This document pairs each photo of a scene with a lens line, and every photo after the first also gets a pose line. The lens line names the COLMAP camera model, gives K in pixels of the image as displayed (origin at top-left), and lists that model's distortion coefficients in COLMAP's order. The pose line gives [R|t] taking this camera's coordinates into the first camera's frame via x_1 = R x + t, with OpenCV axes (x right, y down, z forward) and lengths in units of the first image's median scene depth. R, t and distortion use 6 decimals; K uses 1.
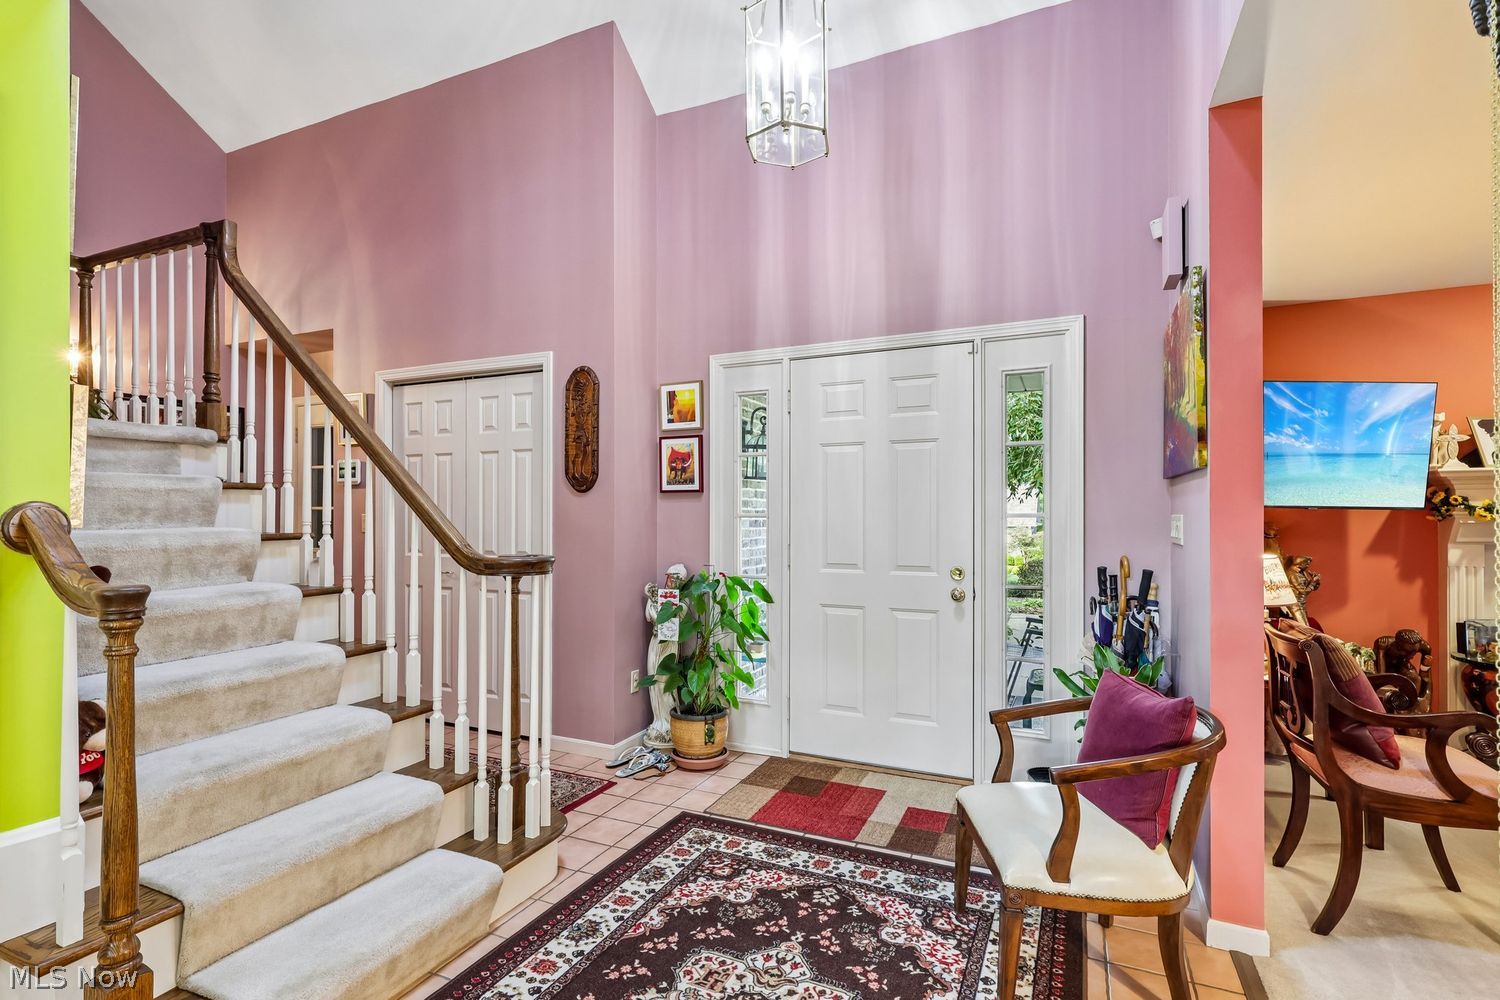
lens RADIAL K [[710.3, 0, 751.9], [0, 710.3, 514.8], [0, 0, 1]] dist [0.002079, -0.000154]
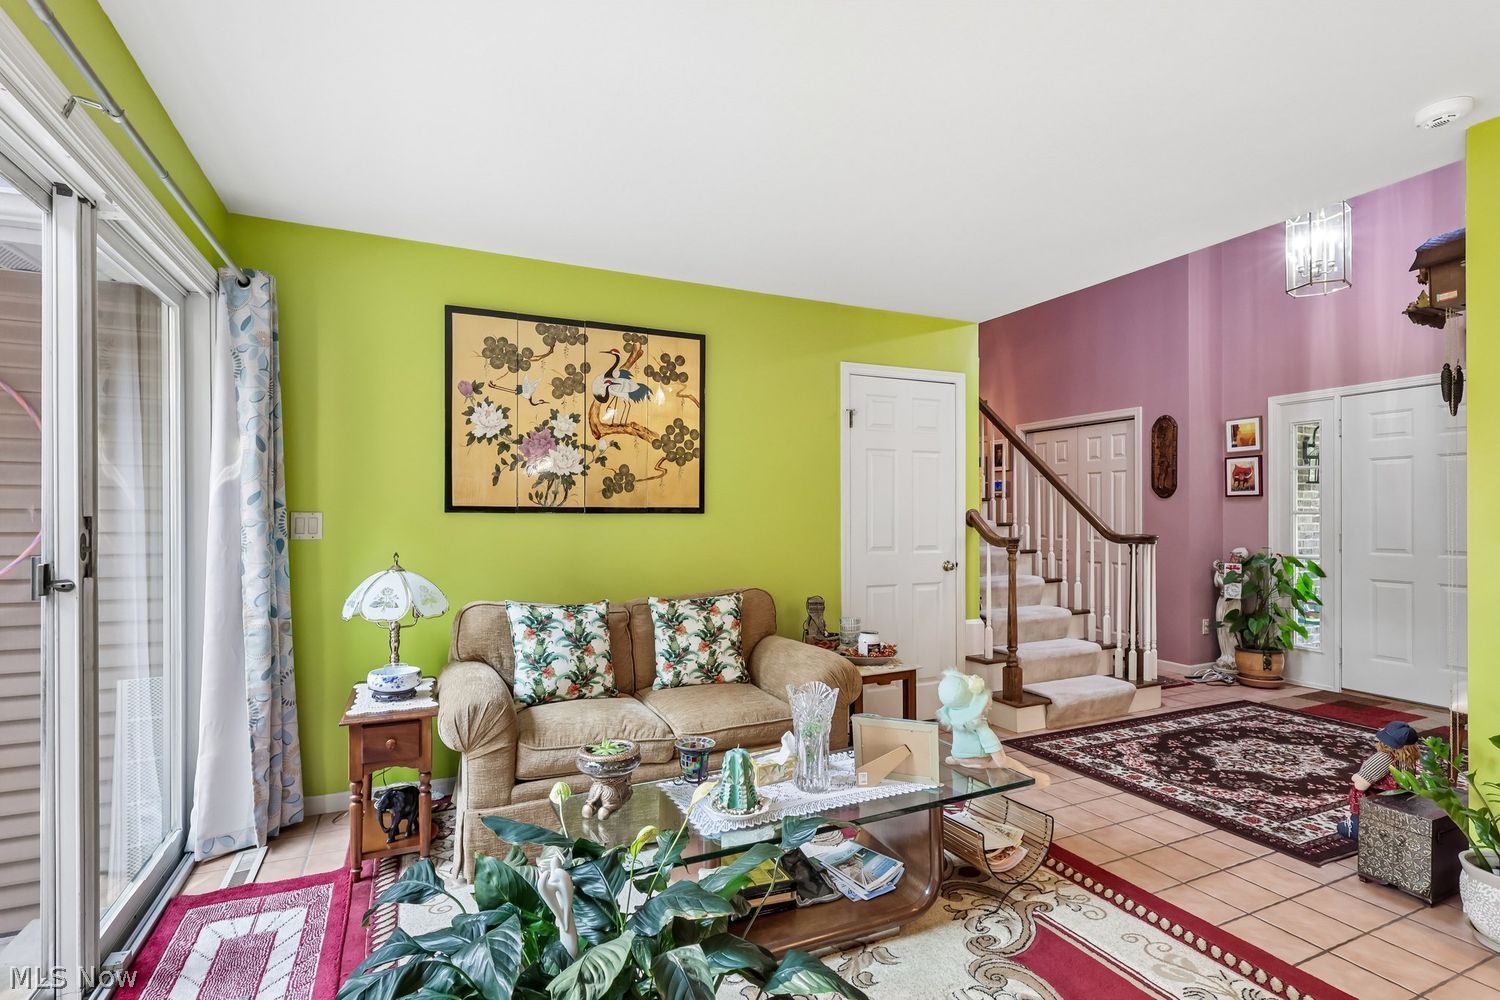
lens RADIAL K [[710.3, 0, 751.9], [0, 710.3, 514.8], [0, 0, 1]] dist [0.002079, -0.000154]
pose [[0.756215, -0.003153, -0.654316, 0.090430], [0.003902, 0.999992, -0.000309, 0.001361], [0.654312, -0.002319, 0.756221, -0.742708]]
